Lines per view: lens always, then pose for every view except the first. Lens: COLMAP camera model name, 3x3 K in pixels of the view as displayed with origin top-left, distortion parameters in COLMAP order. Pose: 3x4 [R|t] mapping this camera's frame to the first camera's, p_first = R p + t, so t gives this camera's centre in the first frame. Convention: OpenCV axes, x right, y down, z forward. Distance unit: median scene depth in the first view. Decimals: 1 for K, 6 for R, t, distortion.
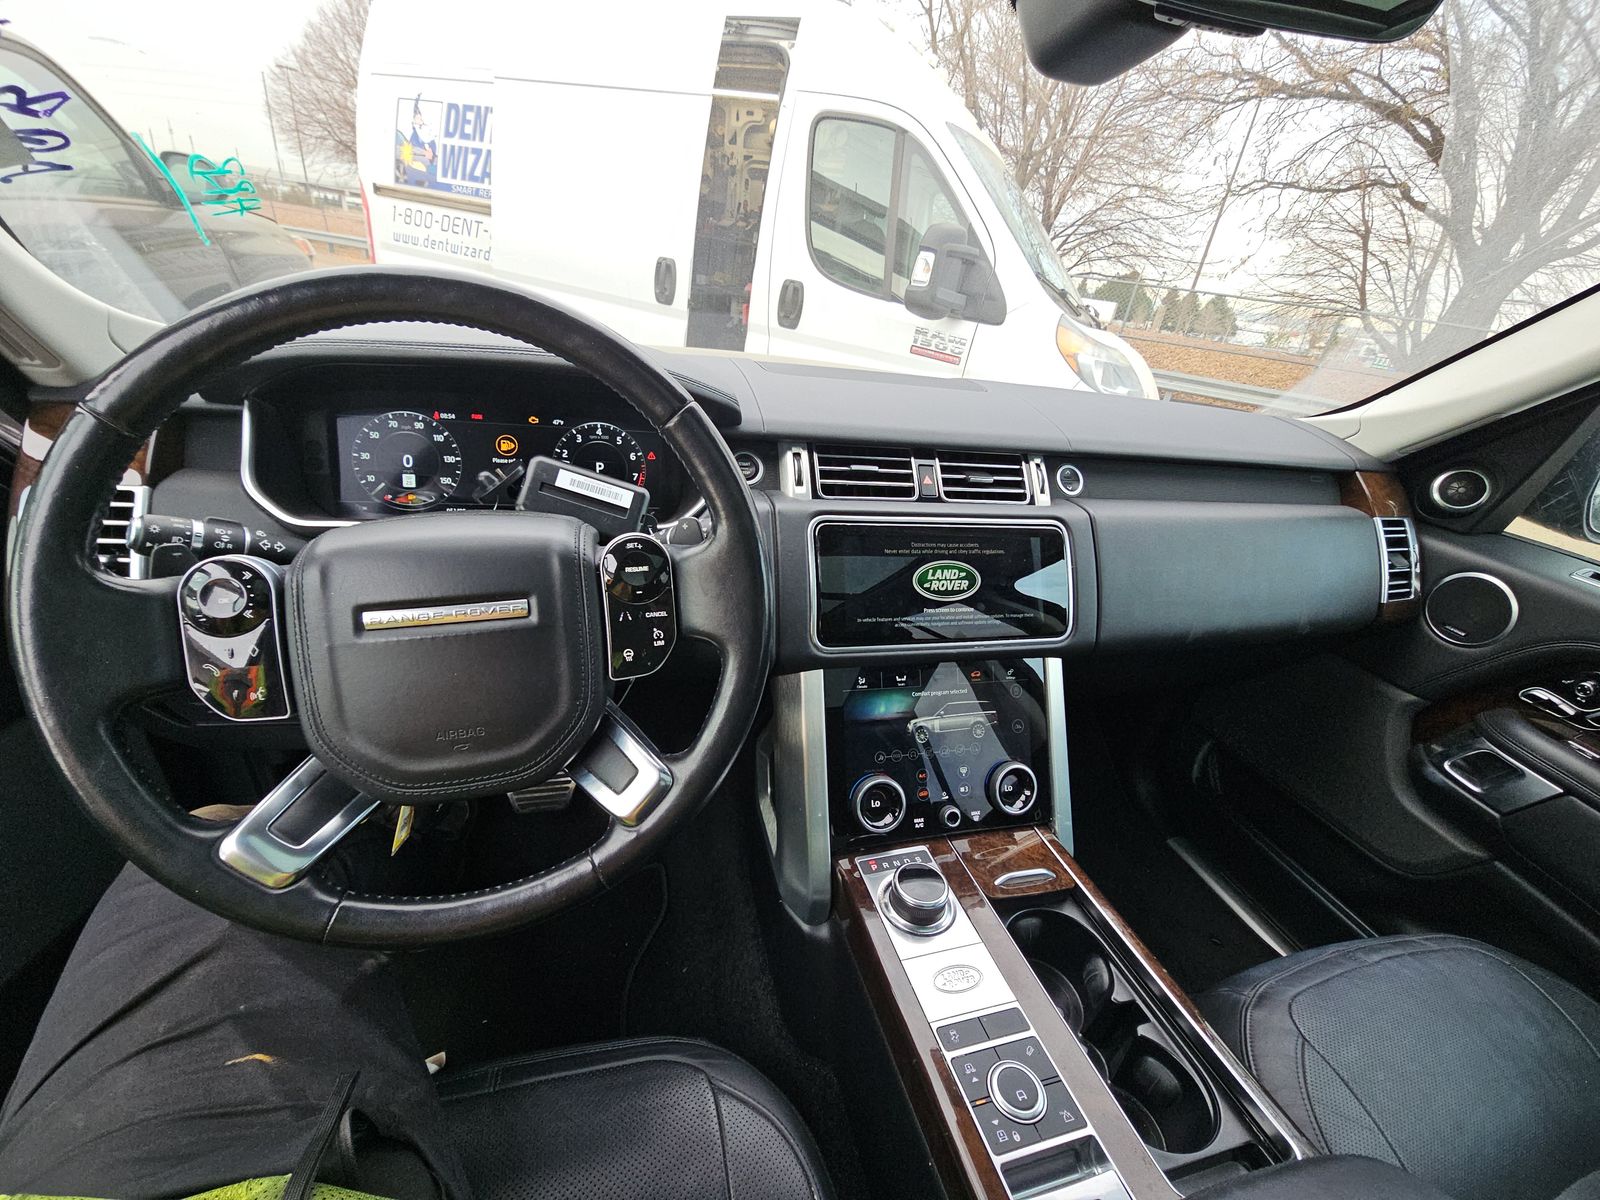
lens RADIAL K [[653.6, 0, 798.9], [0, 653.6, 604.8], [0, 0, 1]] dist [0.010689, -0.007801]
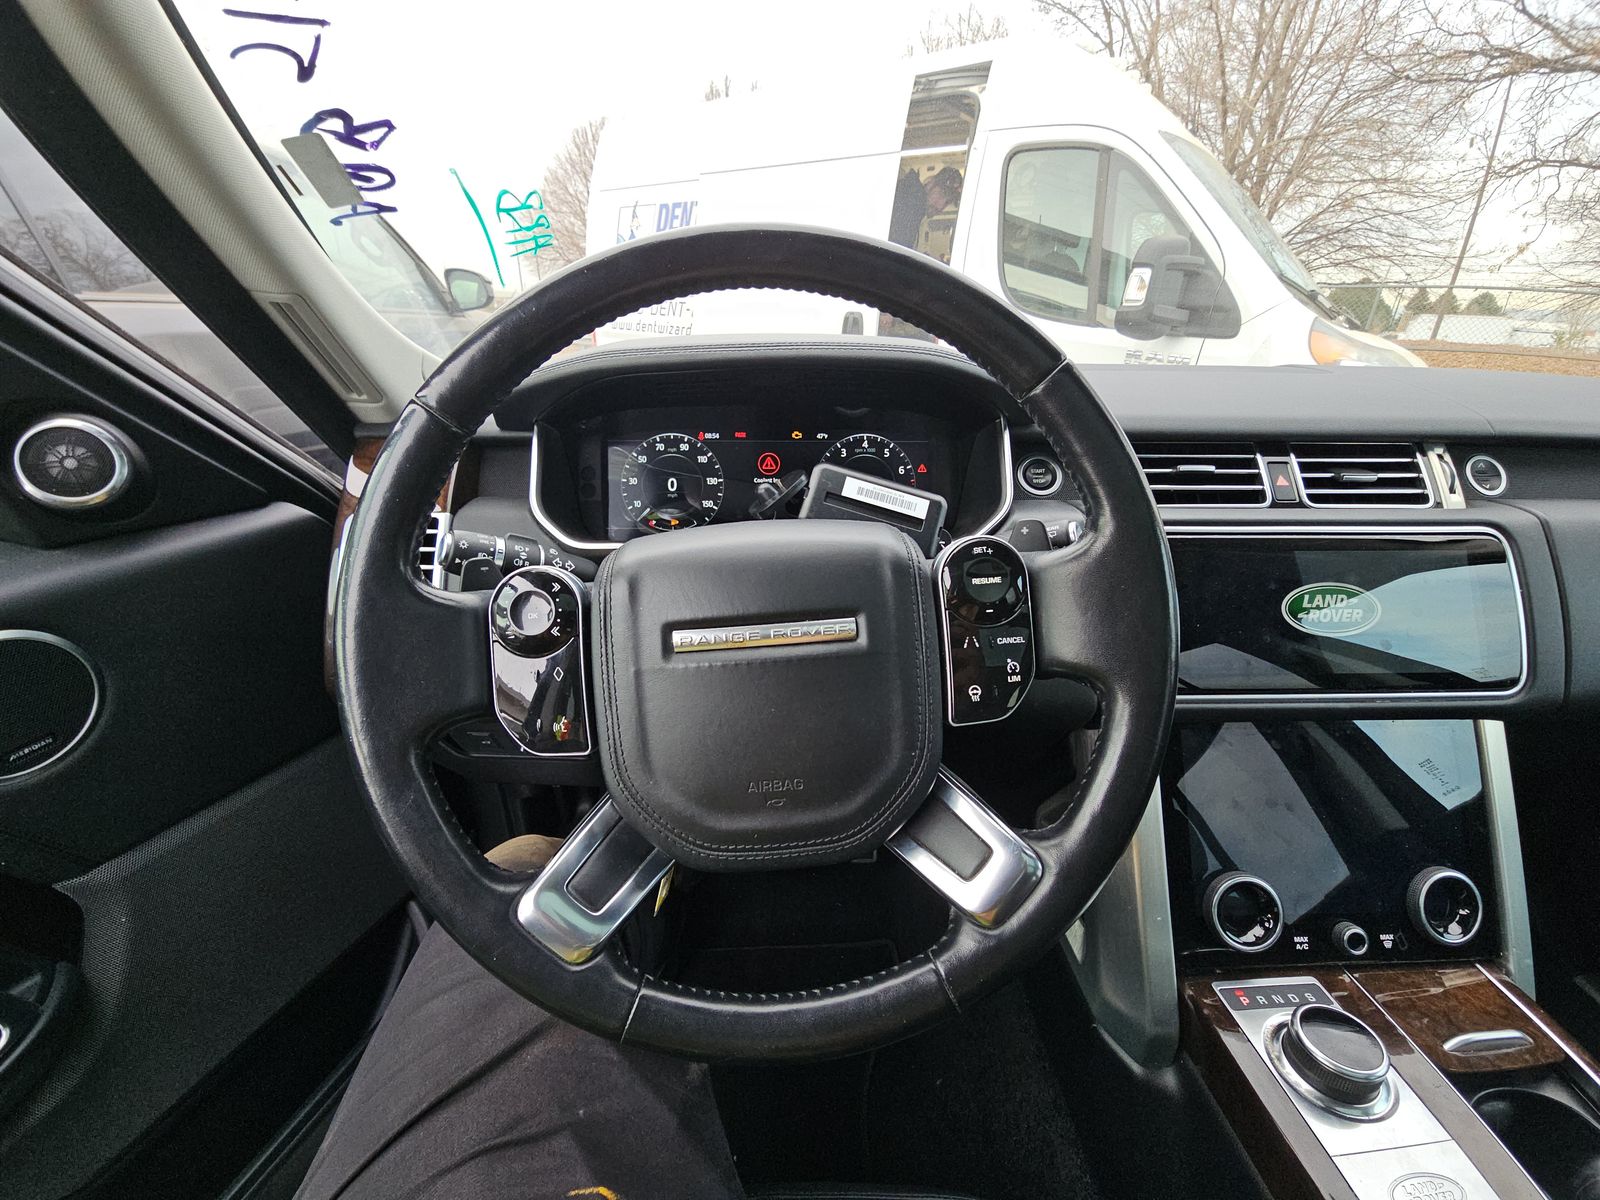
lens RADIAL K [[653.6, 0, 798.9], [0, 653.6, 604.8], [0, 0, 1]] dist [0.010689, -0.007801]
pose [[0.968735, -0.003968, -0.248067, -0.176448], [-0.014702, 0.997197, -0.073365, 0.021620], [0.247663, 0.074718, 0.965961, 0.134021]]
